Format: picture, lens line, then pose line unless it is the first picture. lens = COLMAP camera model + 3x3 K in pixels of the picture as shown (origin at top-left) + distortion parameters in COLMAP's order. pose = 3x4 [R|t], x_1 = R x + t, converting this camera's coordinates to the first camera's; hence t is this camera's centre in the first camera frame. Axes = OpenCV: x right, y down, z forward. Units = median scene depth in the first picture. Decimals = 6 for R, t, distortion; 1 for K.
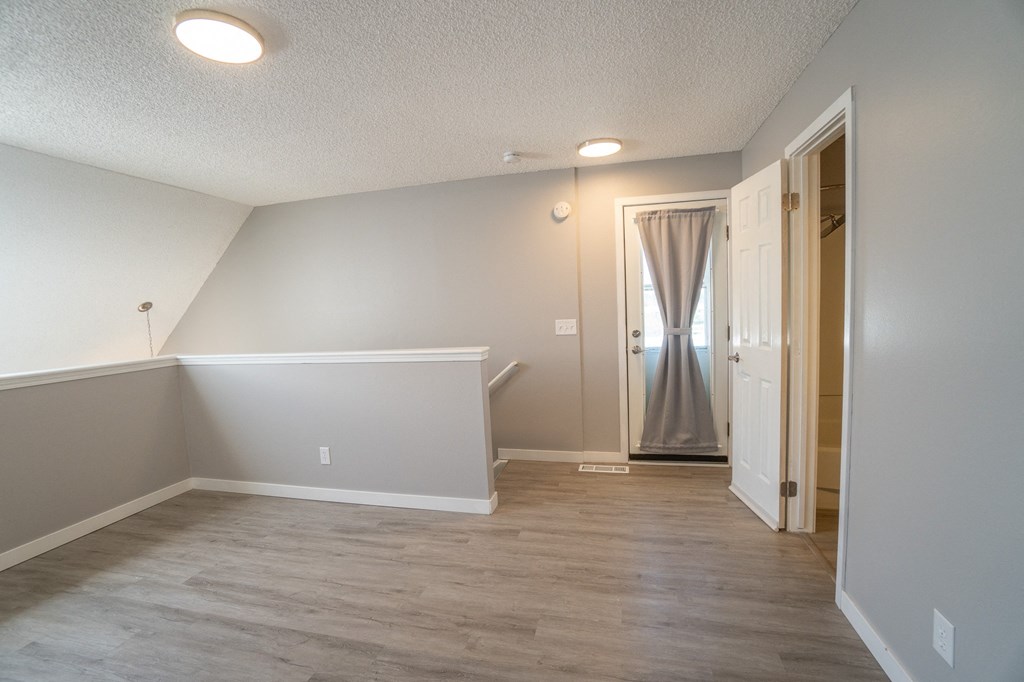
lens RADIAL K [[457.5, 0, 505.9], [0, 457.5, 338.7], [0, 0, 1]] dist [-0.056893, 0.020280]
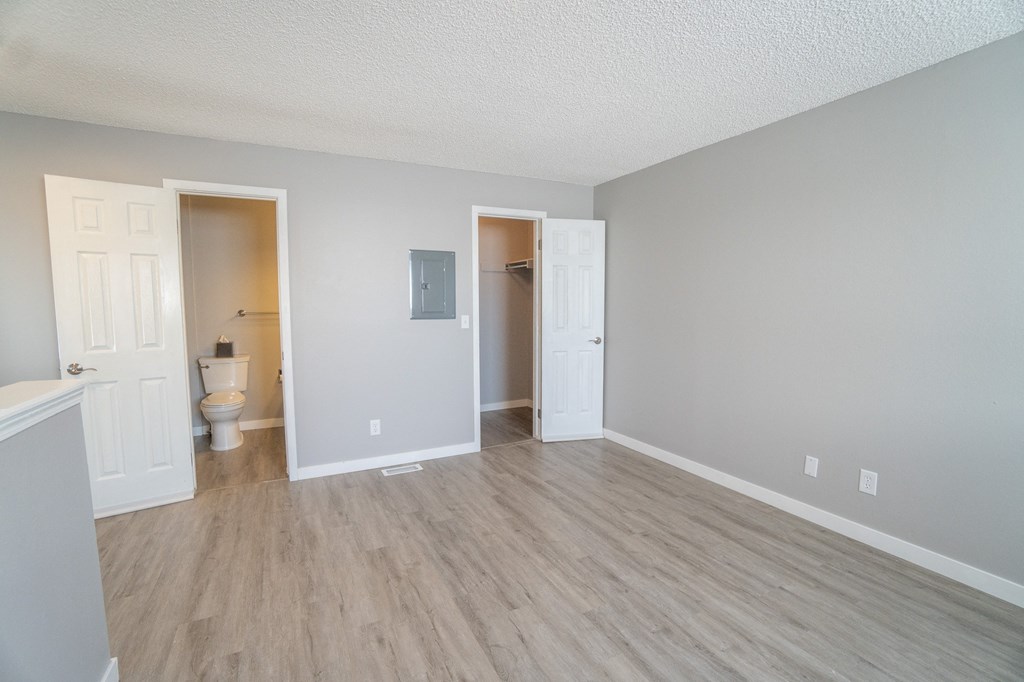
lens RADIAL K [[457.5, 0, 514.1], [0, 457.5, 338.4], [0, 0, 1]] dist [-0.056893, 0.020280]
pose [[-0.673663, -0.009956, 0.738972, -0.764332], [0.084453, 0.992322, 0.090359, -0.025772], [-0.734198, 0.123279, -0.667650, 0.996723]]
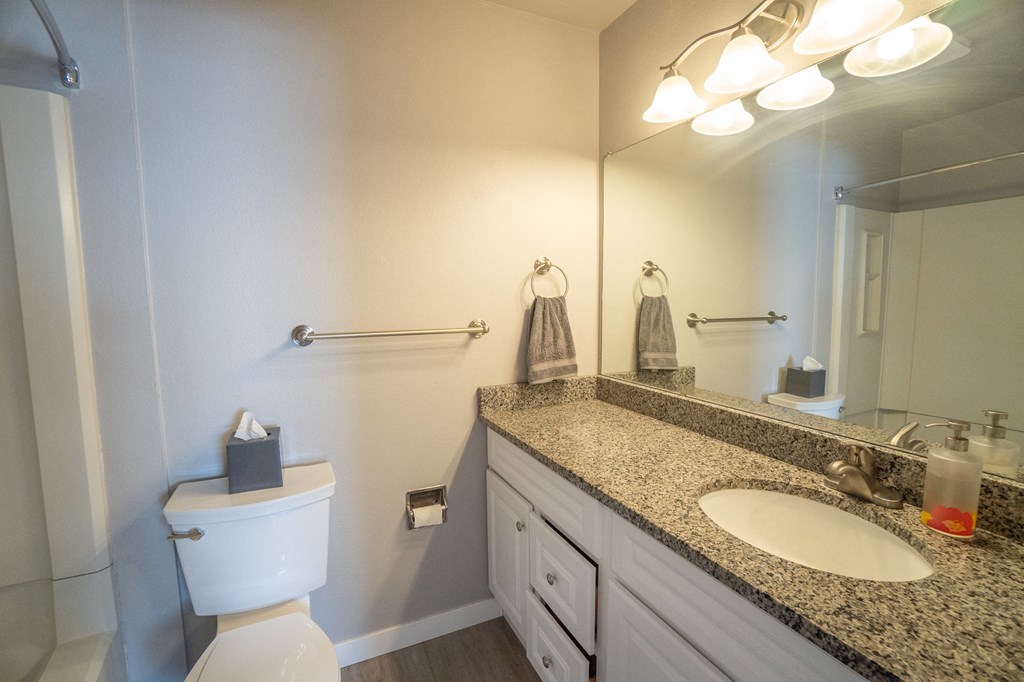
lens RADIAL K [[457.5, 0, 511.9], [0, 457.5, 342.2], [0, 0, 1]] dist [-0.056893, 0.020280]
pose [[-0.634518, -0.017654, 0.772706, 0.537652], [0.102263, 0.989032, 0.106570, -0.075381], [-0.766113, 0.146640, -0.625754, 0.767993]]
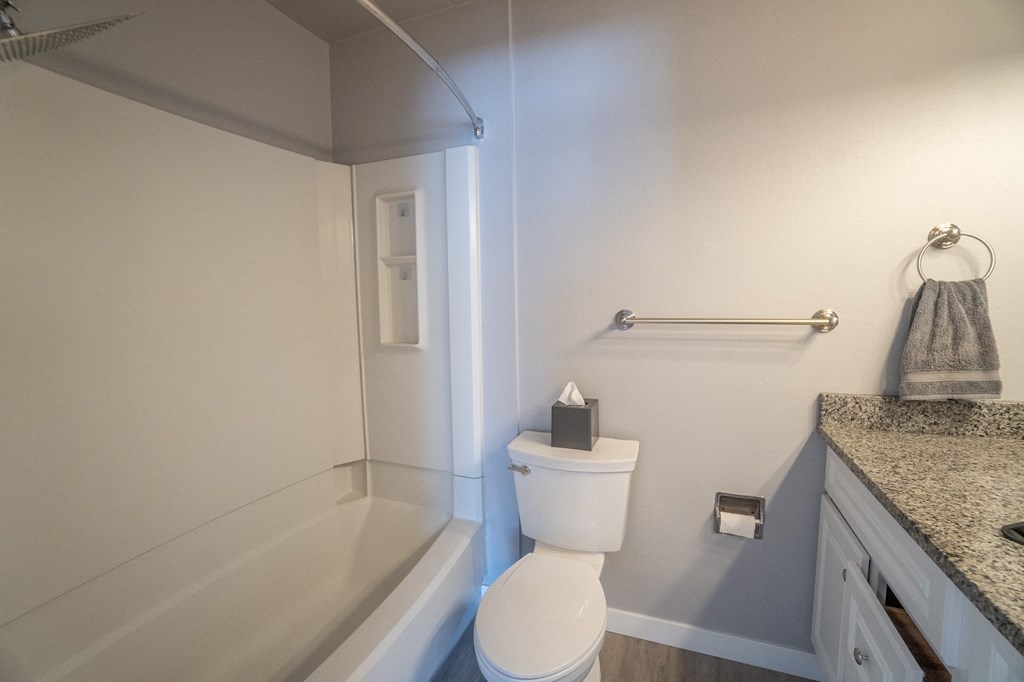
lens RADIAL K [[457.5, 0, 505.4], [0, 457.5, 340.8], [0, 0, 1]] dist [-0.056893, 0.020280]
pose [[0.131535, -0.050791, 0.990009, 0.511177], [0.086500, 0.995465, 0.039578, -0.060550], [-0.987530, 0.080430, 0.135332, 0.697174]]
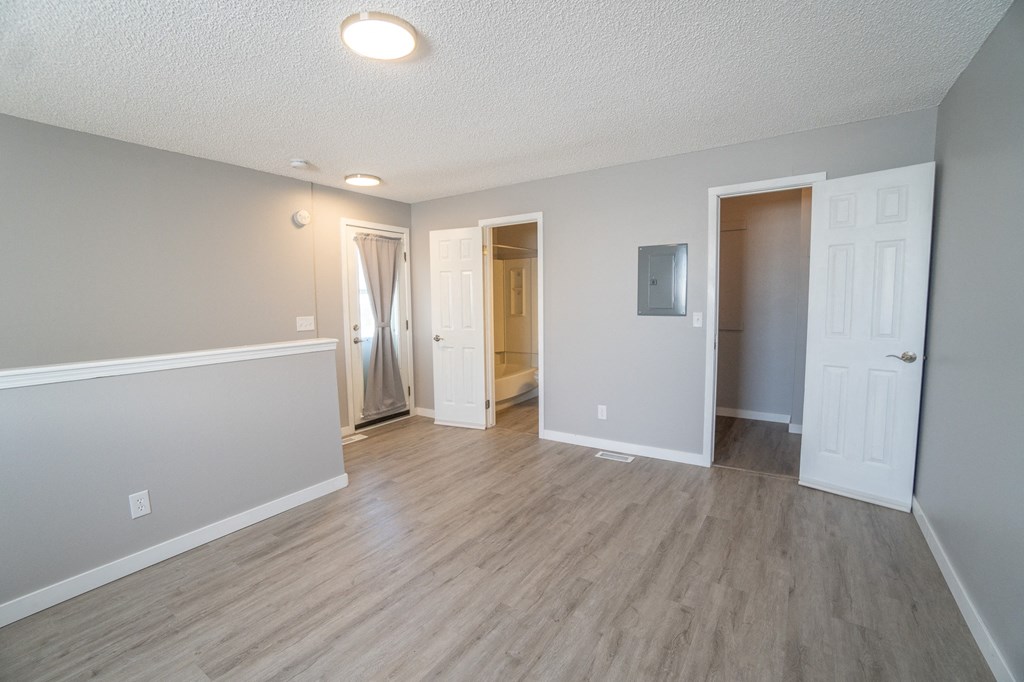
lens RADIAL K [[457.5, 0, 506.1], [0, 457.5, 337.5], [0, 0, 1]] dist [-0.056893, 0.020280]
pose [[0.332999, -0.039089, 0.942117, -0.986155], [0.068332, 0.997514, 0.017235, 0.029461], [-0.940448, 0.058637, 0.334842, 0.246111]]
